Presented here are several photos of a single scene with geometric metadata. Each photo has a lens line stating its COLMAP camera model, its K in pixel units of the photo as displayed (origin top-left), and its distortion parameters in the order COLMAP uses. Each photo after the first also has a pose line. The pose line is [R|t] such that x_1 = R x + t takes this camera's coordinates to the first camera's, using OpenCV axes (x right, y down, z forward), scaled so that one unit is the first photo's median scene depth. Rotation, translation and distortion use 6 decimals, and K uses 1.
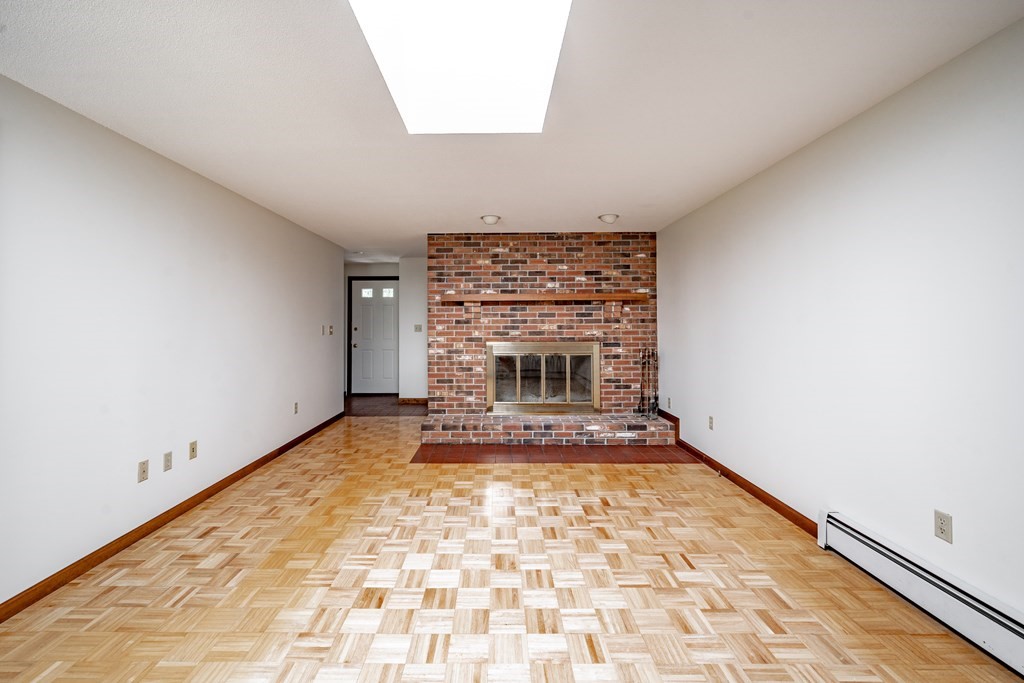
lens RADIAL K [[421.7, 0, 511.3], [0, 421.7, 320.2], [0, 0, 1]] dist [-0.000328, -0.000864]
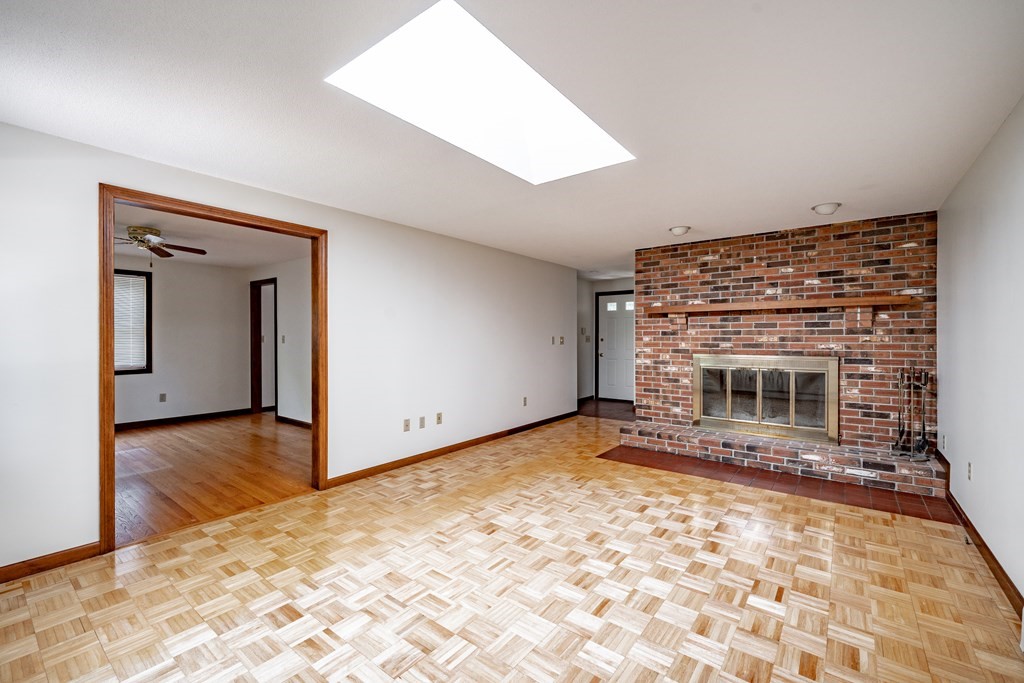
lens RADIAL K [[421.7, 0, 525.3], [0, 421.7, 343.1], [0, 0, 1]] dist [-0.000328, -0.000864]
pose [[0.810909, 0.011303, -0.585062, 0.221854], [0.004851, 0.999649, 0.026037, -0.000789], [0.585152, -0.023952, 0.810570, -0.024659]]
